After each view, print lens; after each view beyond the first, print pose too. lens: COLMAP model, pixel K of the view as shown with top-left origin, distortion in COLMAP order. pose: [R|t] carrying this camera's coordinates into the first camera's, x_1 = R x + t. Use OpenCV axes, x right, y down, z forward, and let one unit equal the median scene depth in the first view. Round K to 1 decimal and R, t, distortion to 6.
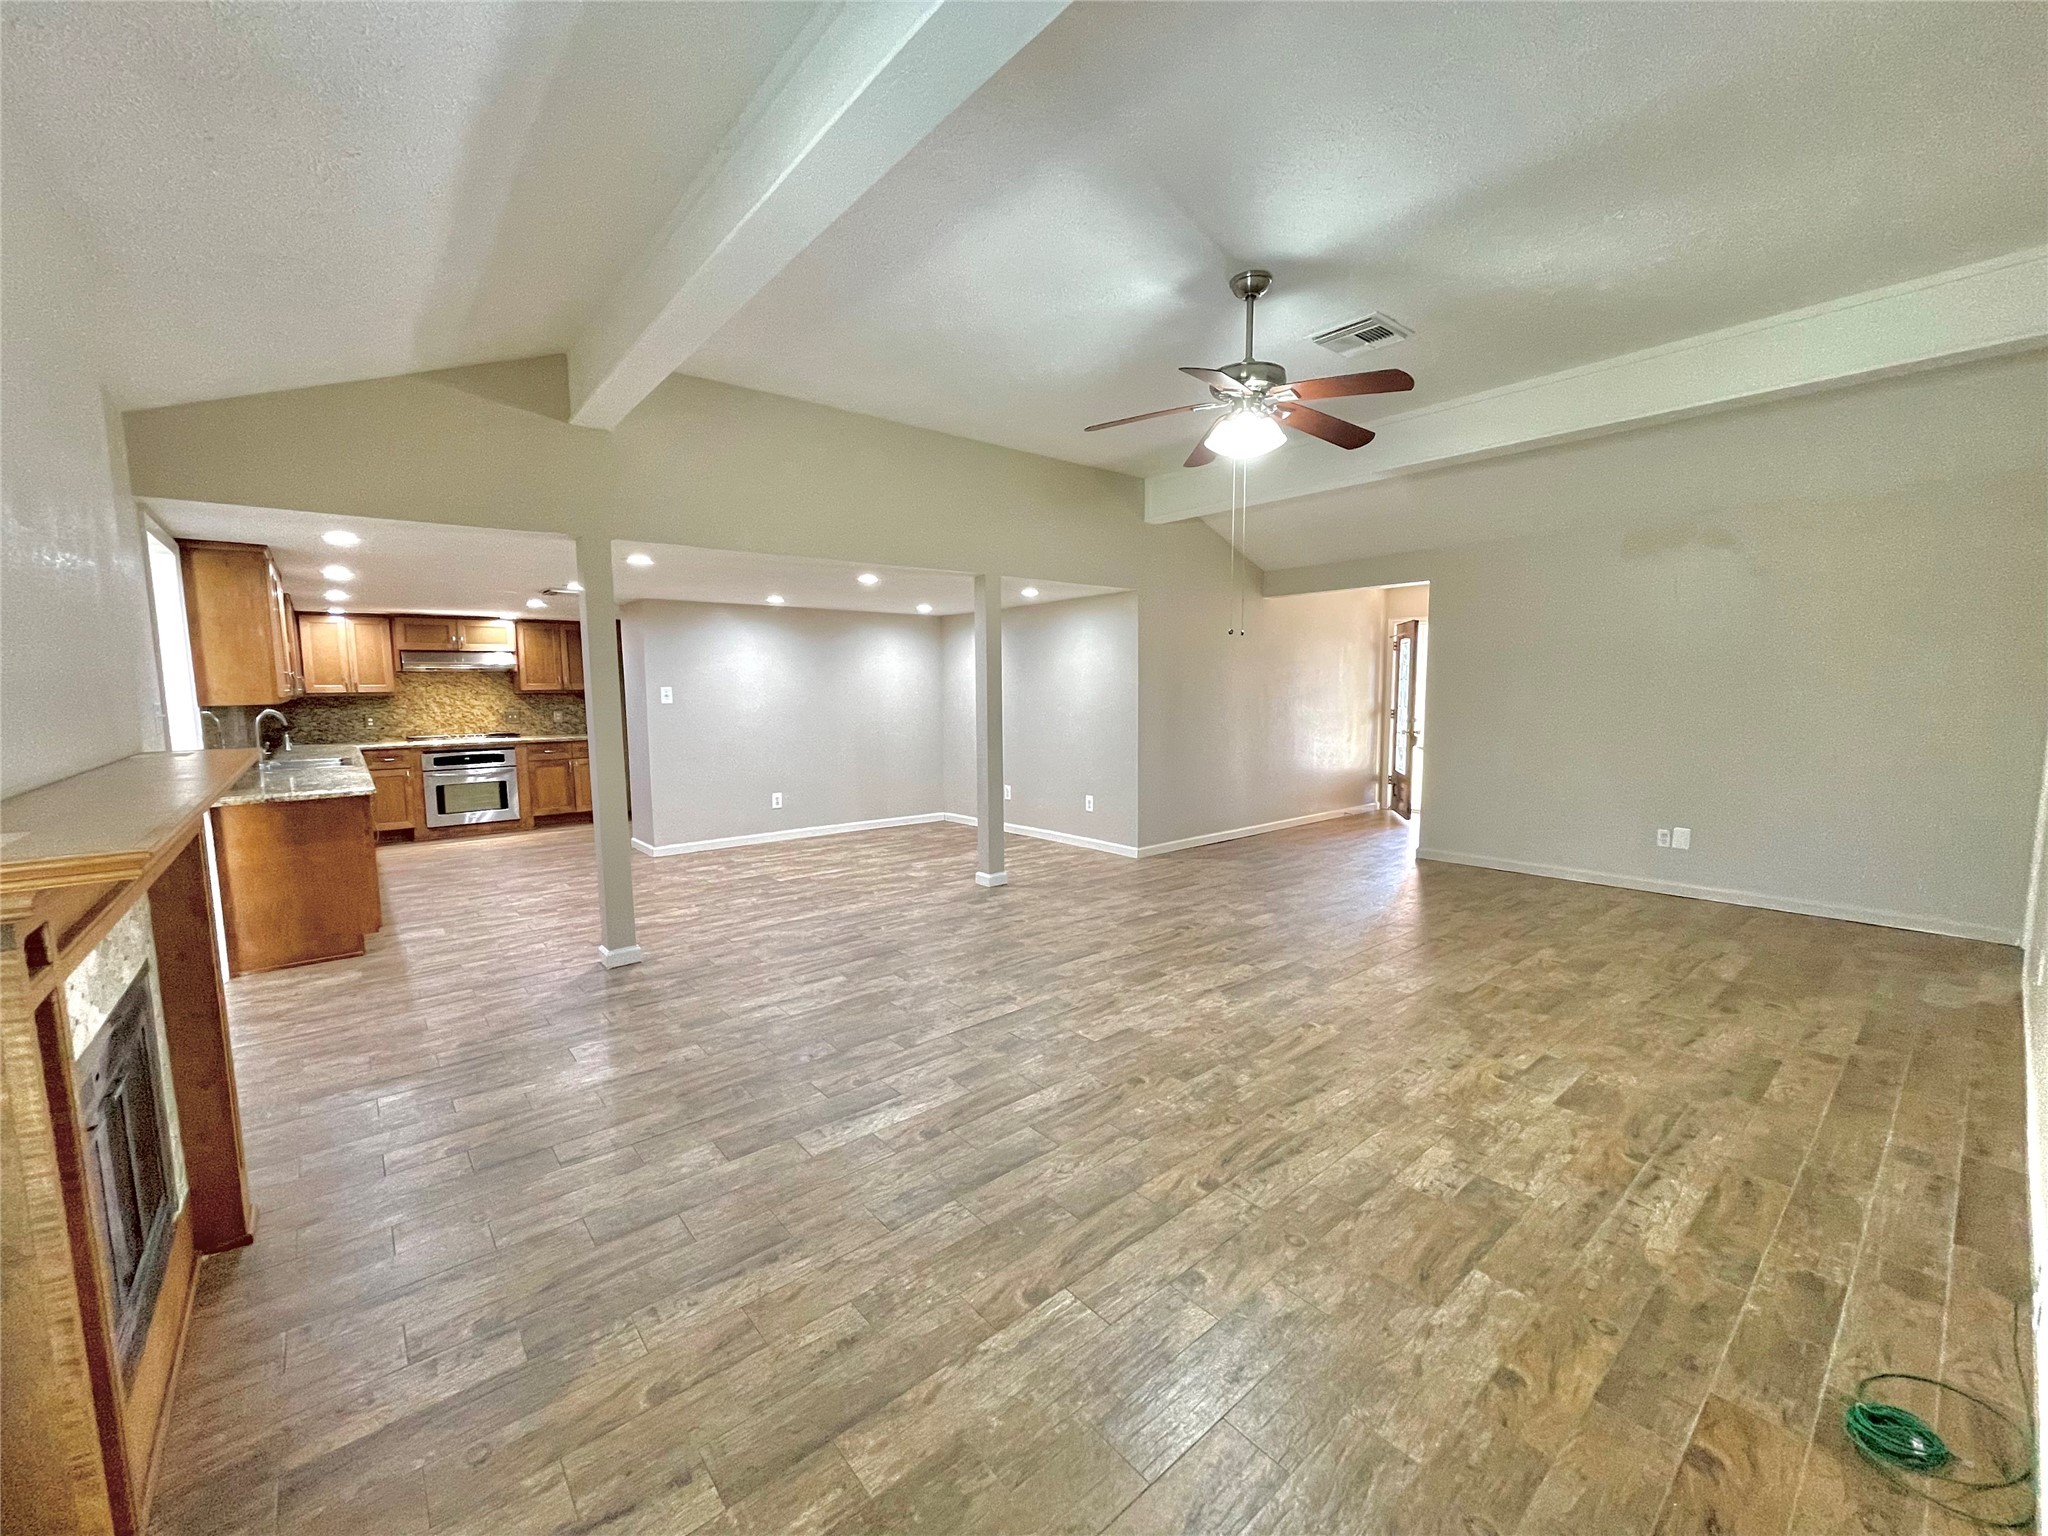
lens RADIAL K [[824.7, 0, 1024.5], [0, 824.7, 767.1], [0, 0, 1]] dist [-0.004138, 0.000311]
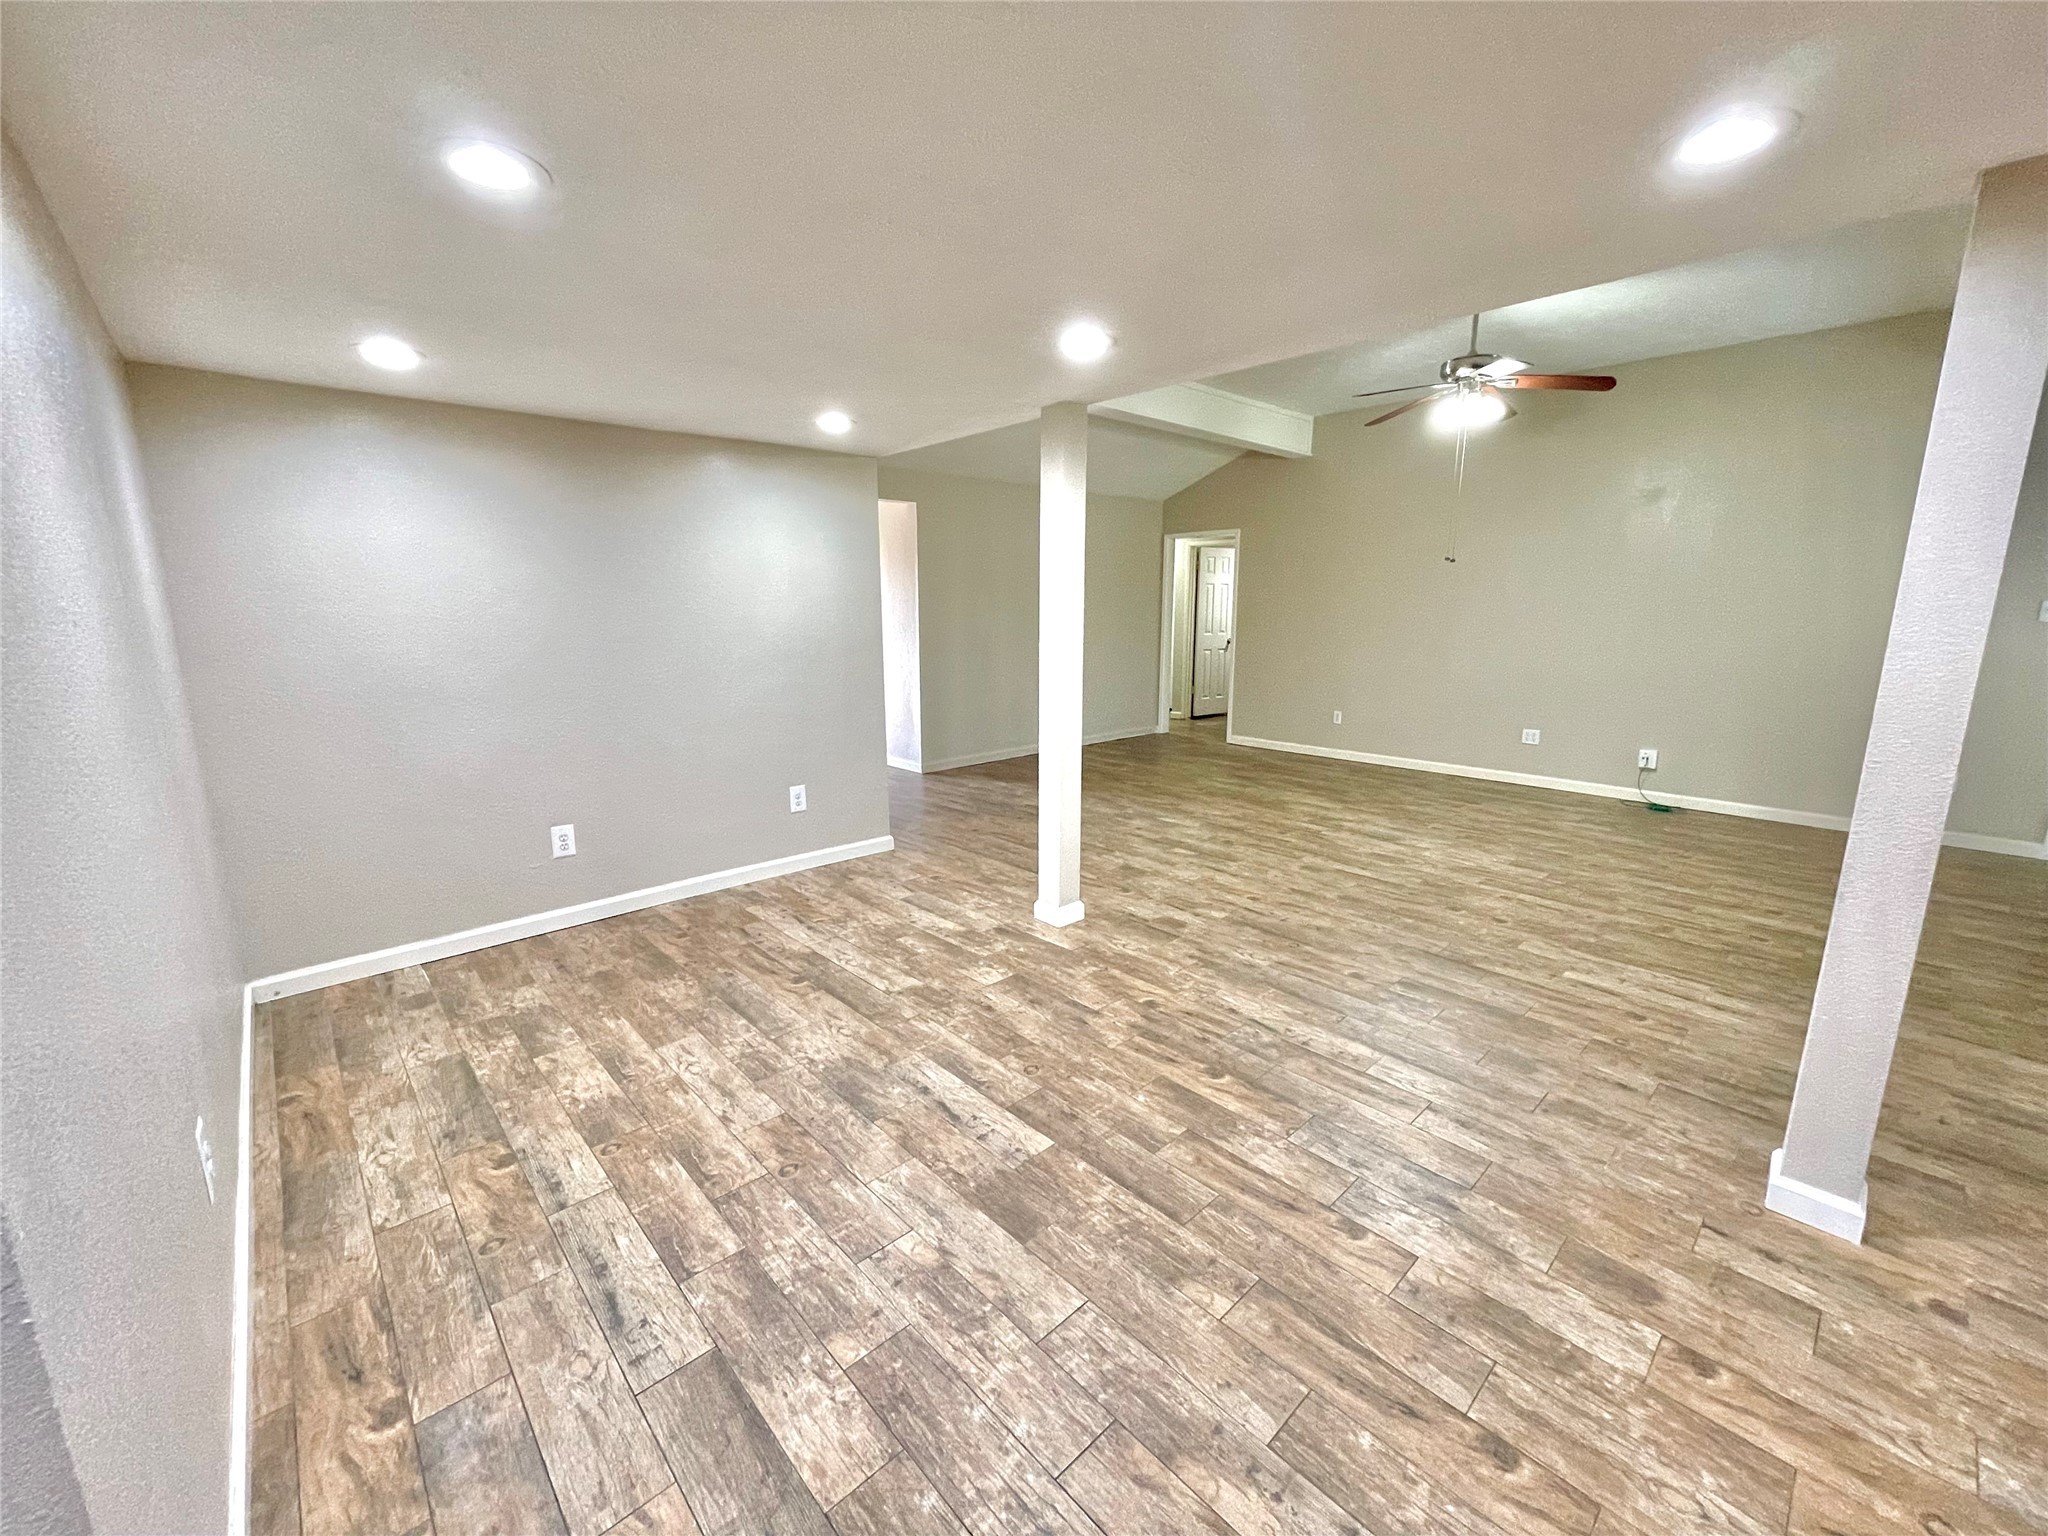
lens RADIAL K [[824.7, 0, 1014.6], [0, 824.7, 765.4], [0, 0, 1]] dist [-0.004138, 0.000311]
pose [[-0.040055, -0.179318, 0.982975, -0.714249], [0.104376, 0.977632, 0.182597, -0.102521], [-0.993731, 0.109912, -0.020442, 1.163045]]
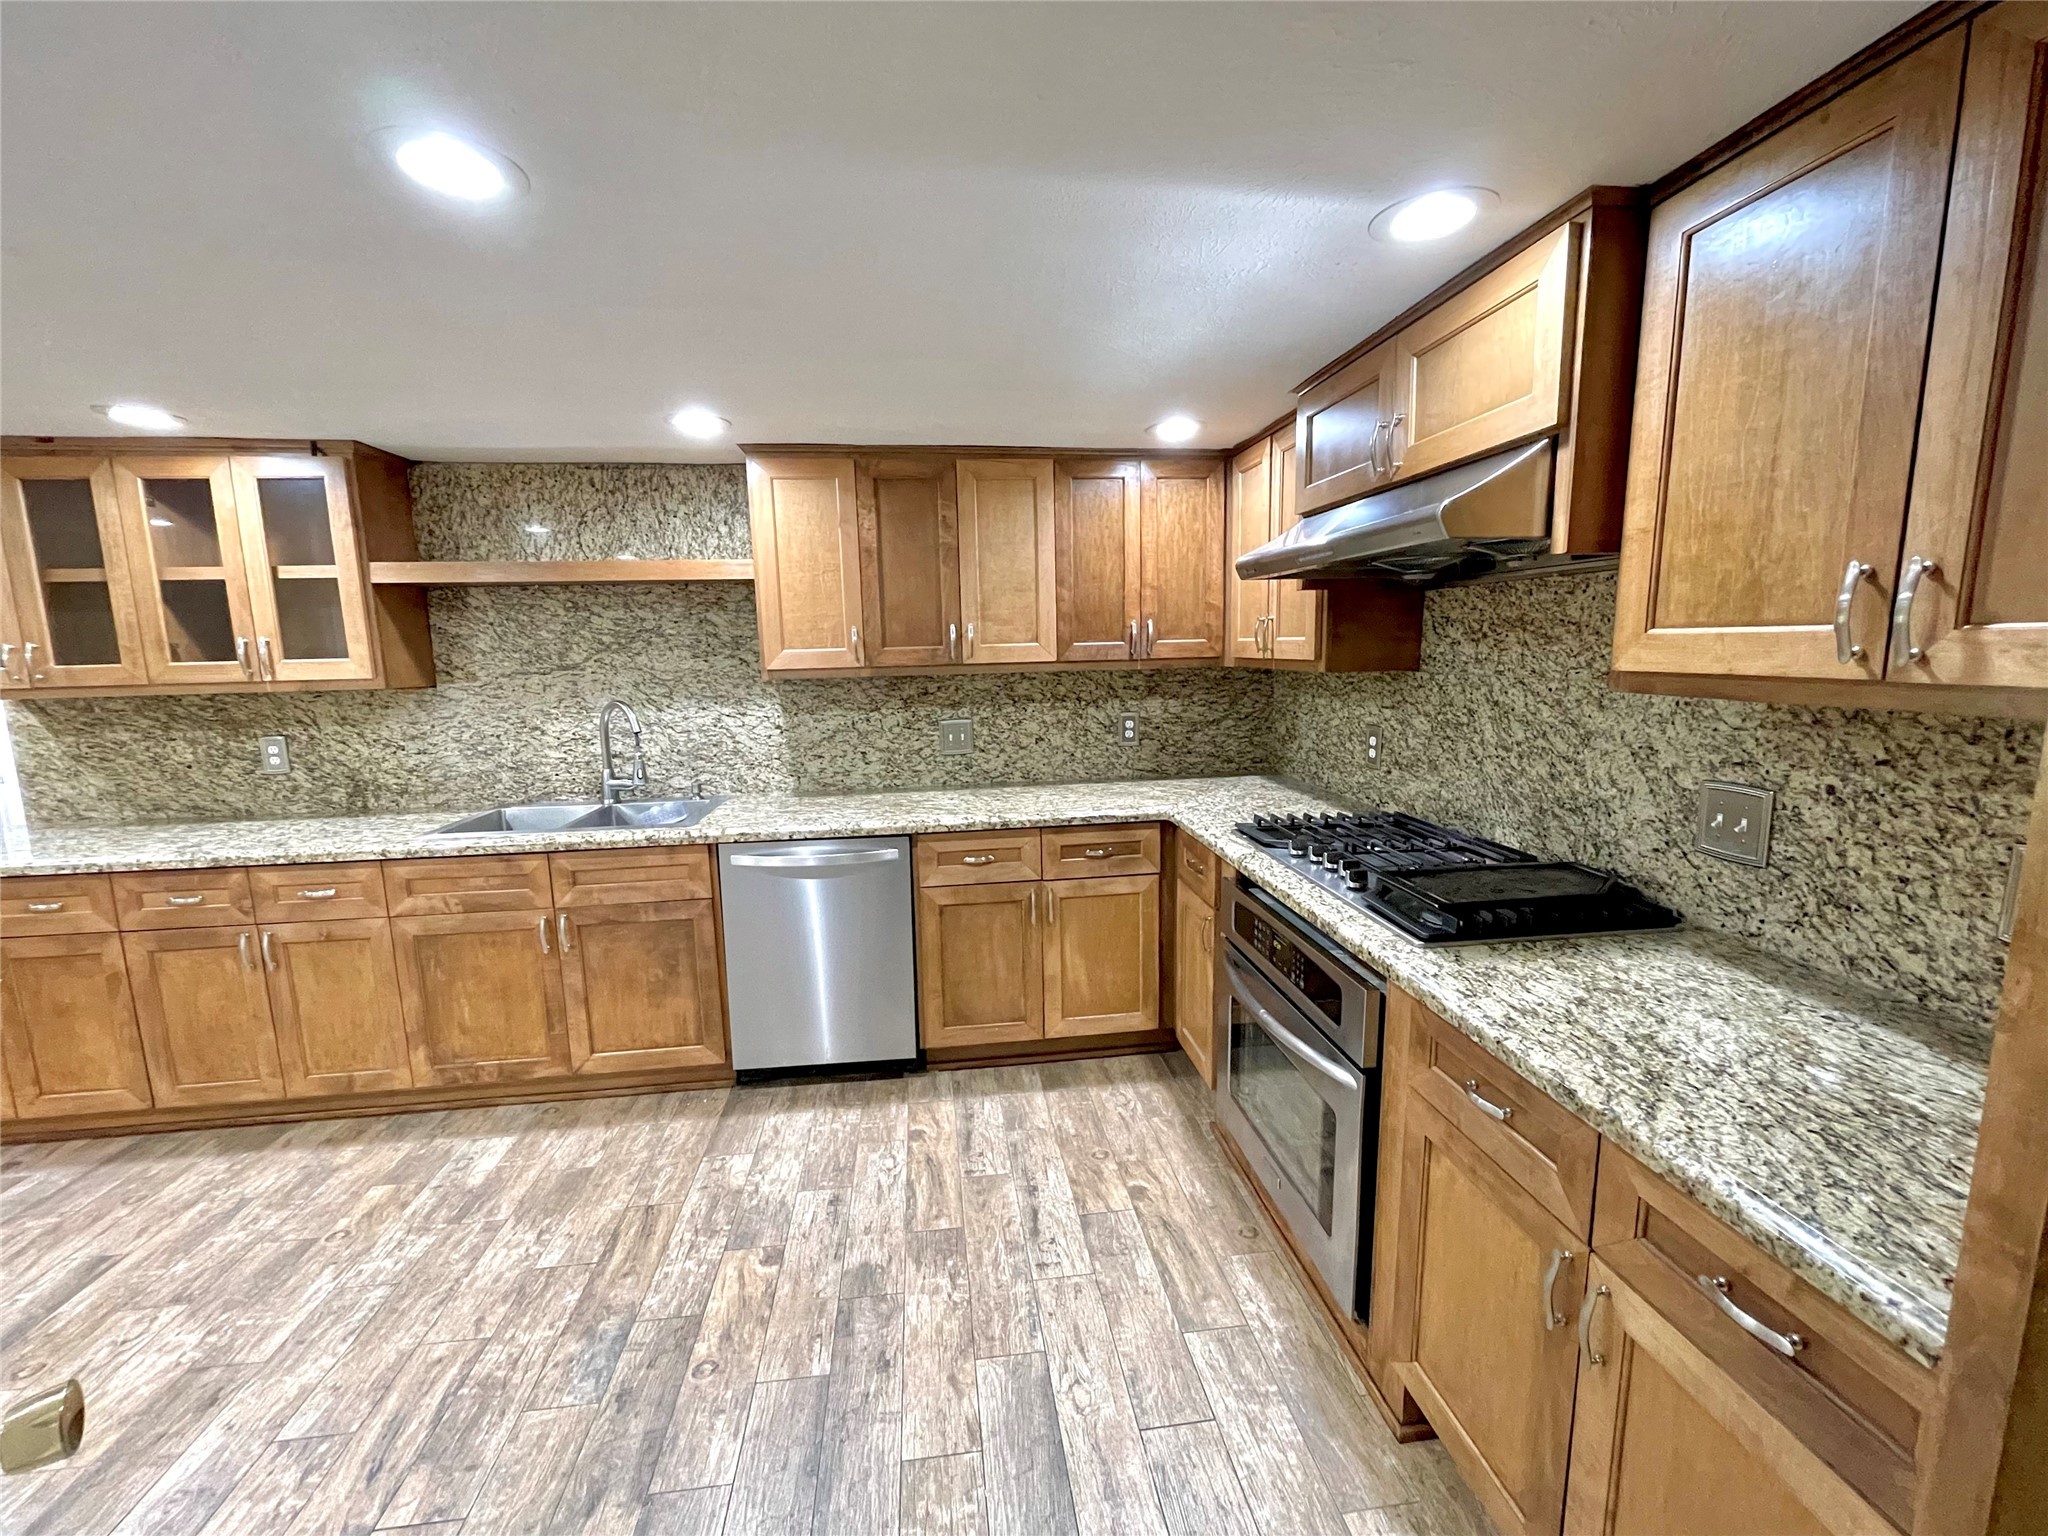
lens RADIAL K [[824.7, 0, 1021.7], [0, 824.7, 770.6], [0, 0, 1]] dist [-0.004138, 0.000311]
pose [[-0.546574, 0.149097, -0.824031, -0.679805], [-0.059616, 0.974598, 0.215883, -0.166641], [0.835286, 0.167122, -0.523801, 1.619835]]
